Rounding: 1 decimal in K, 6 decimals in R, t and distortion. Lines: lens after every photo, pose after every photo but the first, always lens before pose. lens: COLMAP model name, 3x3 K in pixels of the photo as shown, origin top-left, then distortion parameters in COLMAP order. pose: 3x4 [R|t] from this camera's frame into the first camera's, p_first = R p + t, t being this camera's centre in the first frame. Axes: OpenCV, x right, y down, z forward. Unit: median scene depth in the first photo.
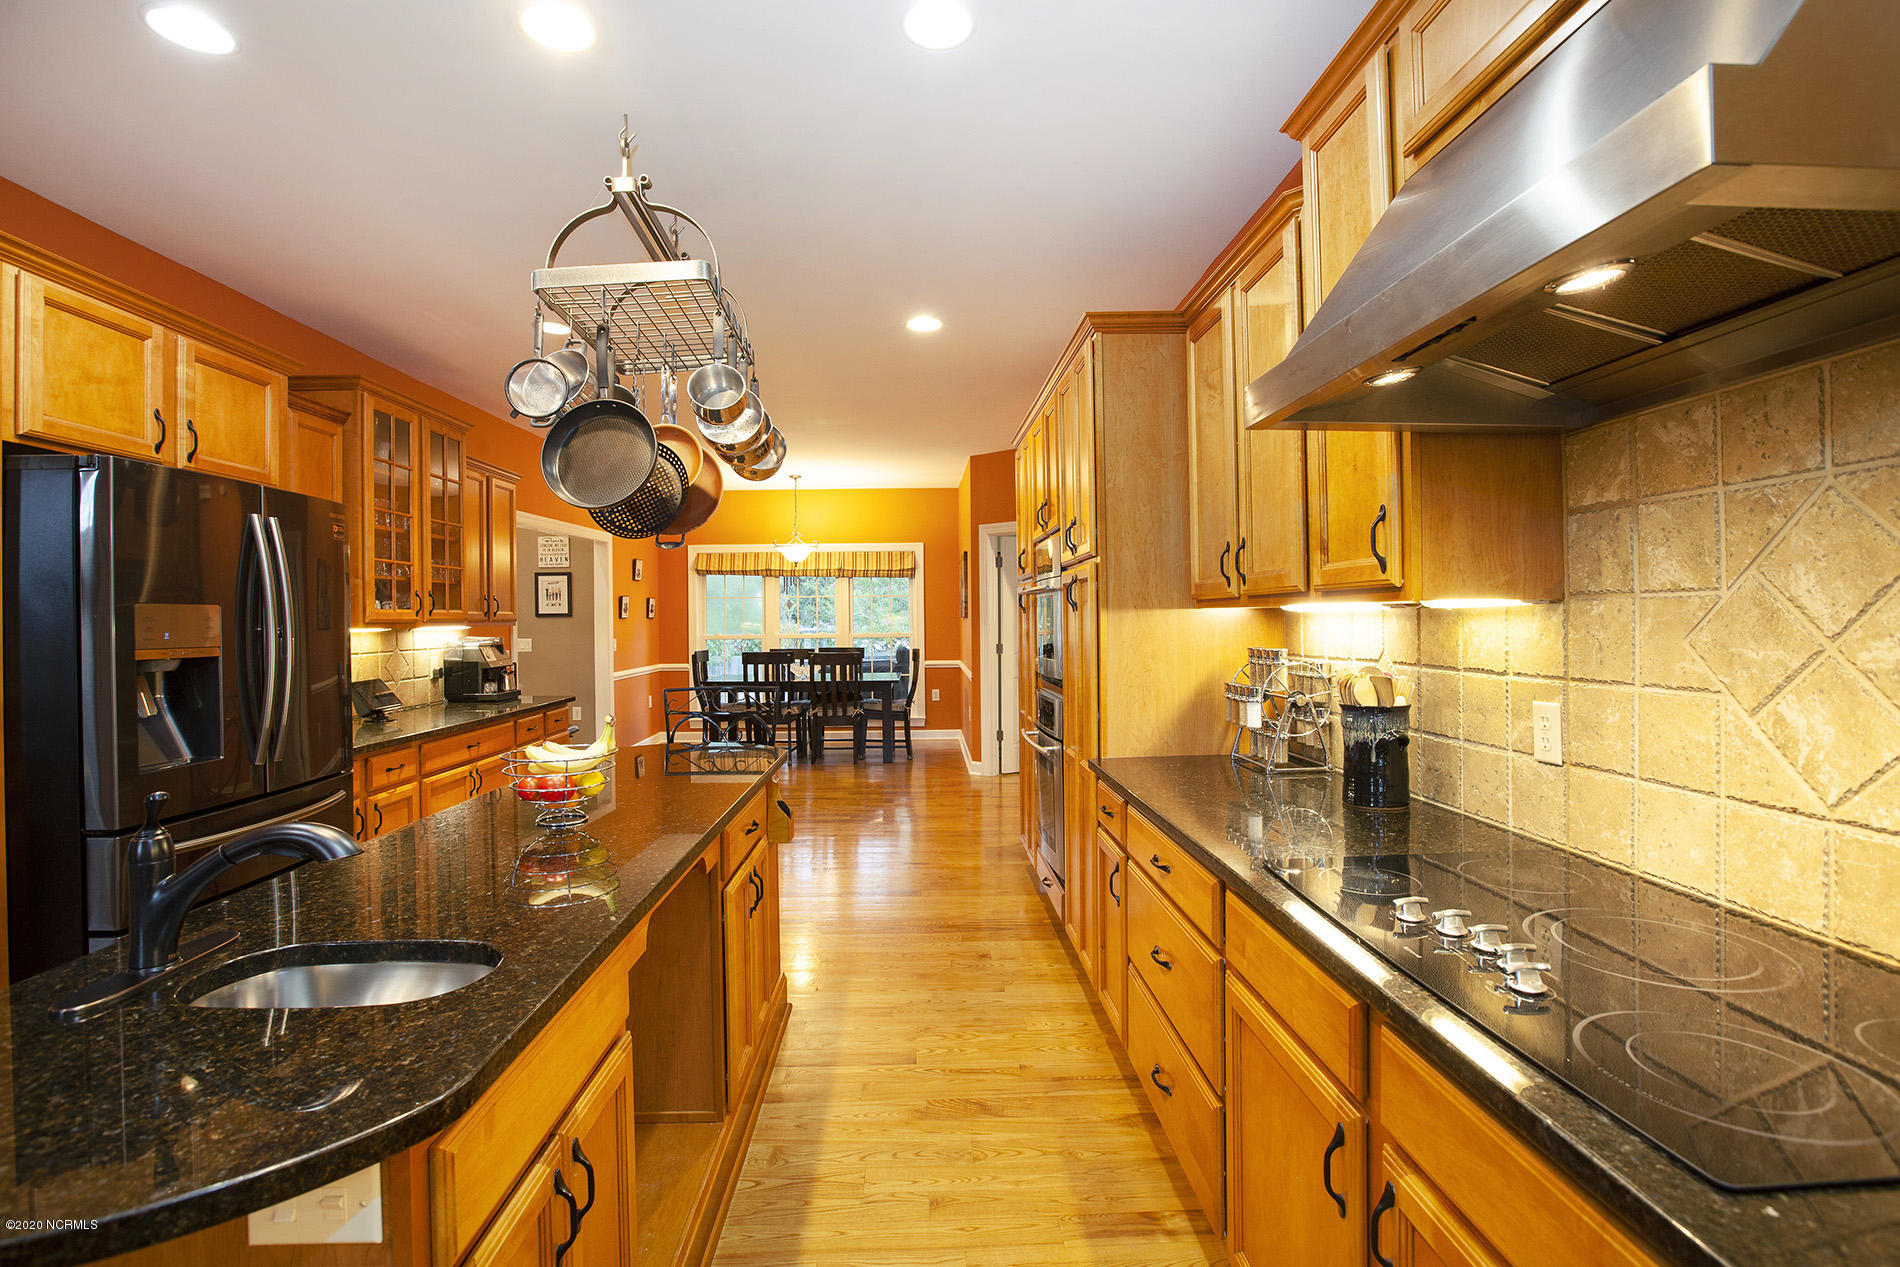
lens RADIAL K [[873.9, 0, 946.7], [0, 873.9, 616.2], [0, 0, 1]] dist [-0.042418, 0.014619]
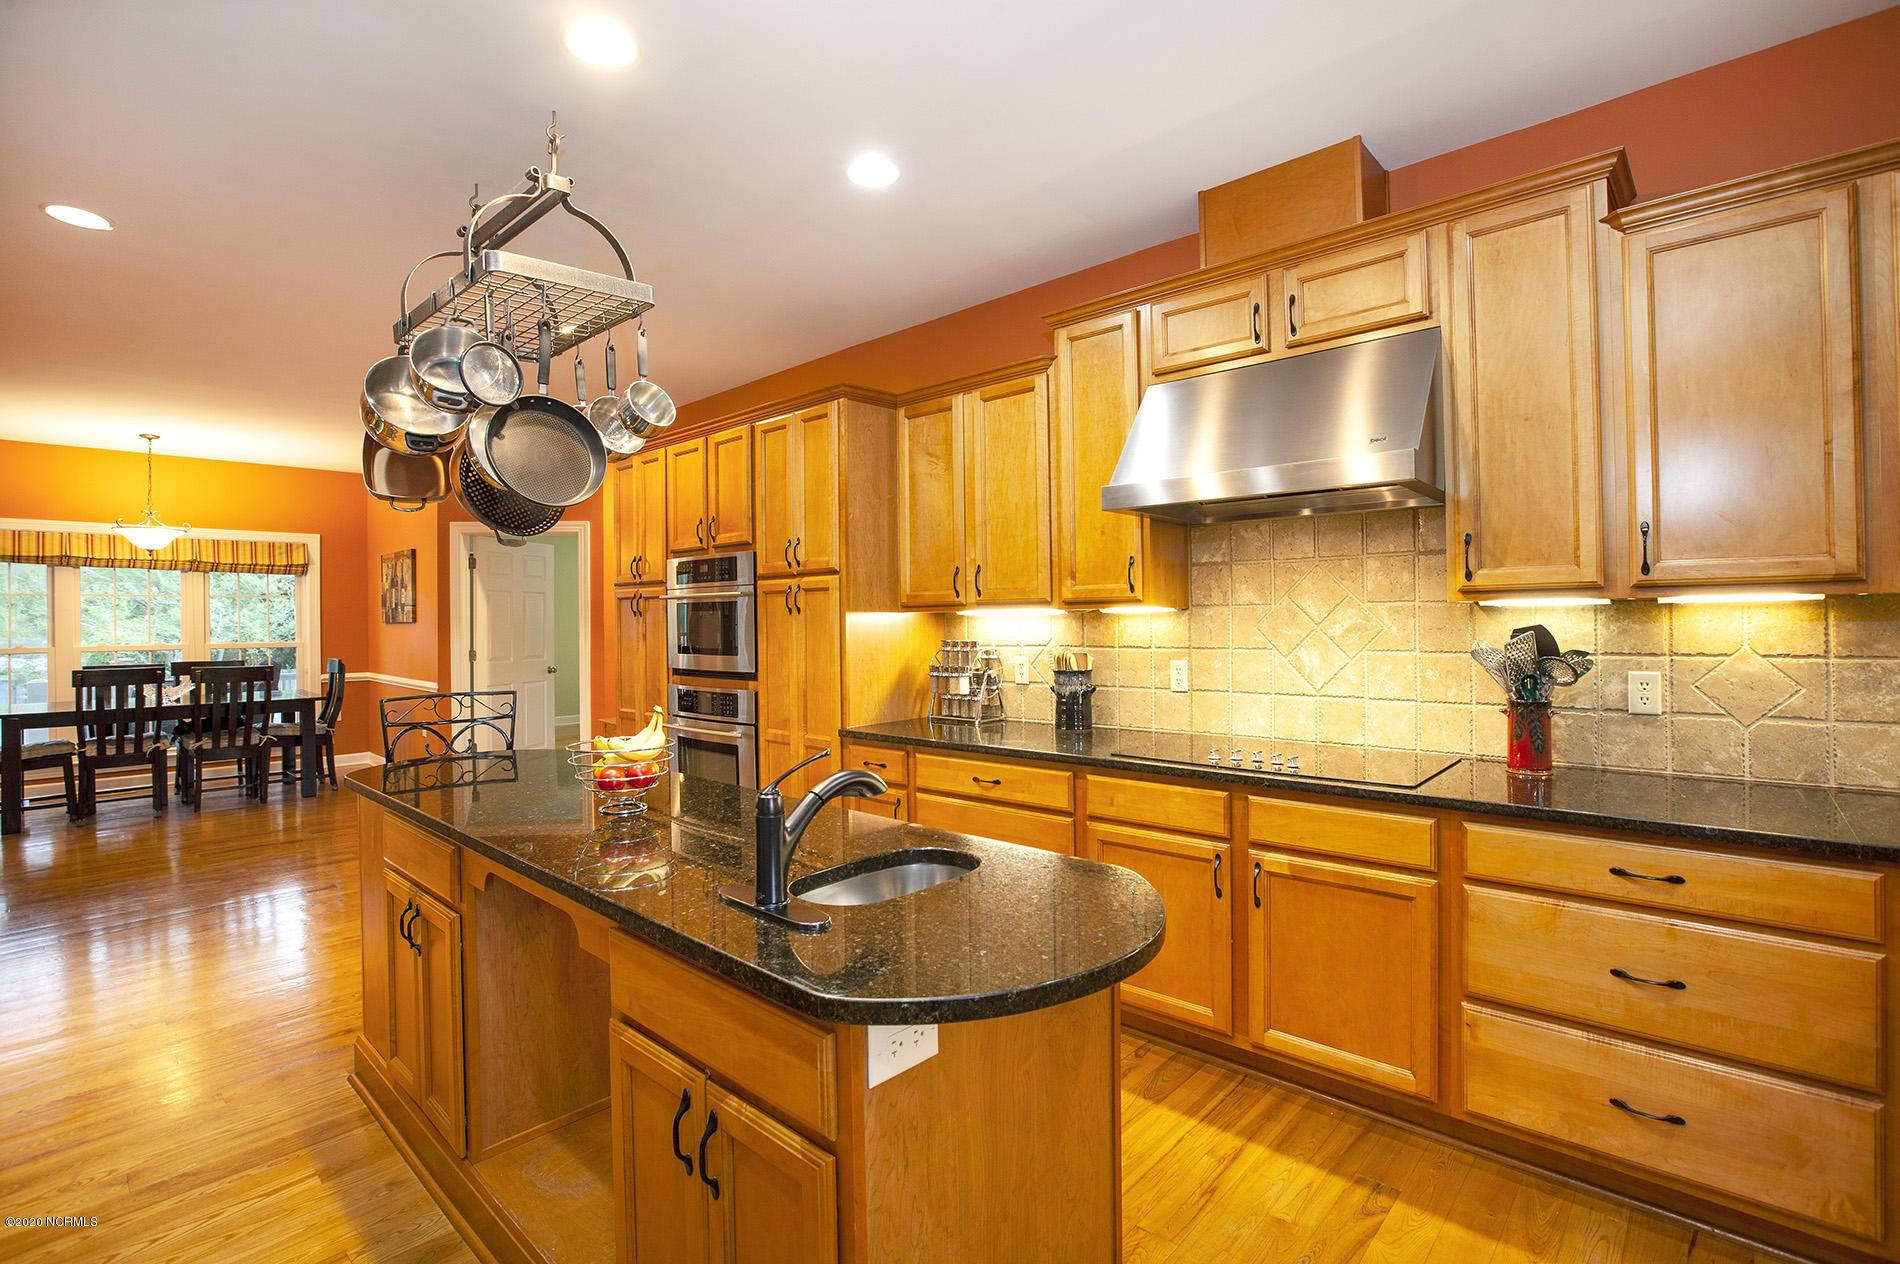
lens RADIAL K [[873.9, 0, 941.0], [0, 873.9, 606.0], [0, 0, 1]] dist [-0.042418, 0.014619]
pose [[0.702543, 0.014353, 0.711497, -0.920362], [0.001087, 0.999774, -0.021242, 0.014329], [-0.711641, 0.015697, 0.702368, -0.011956]]
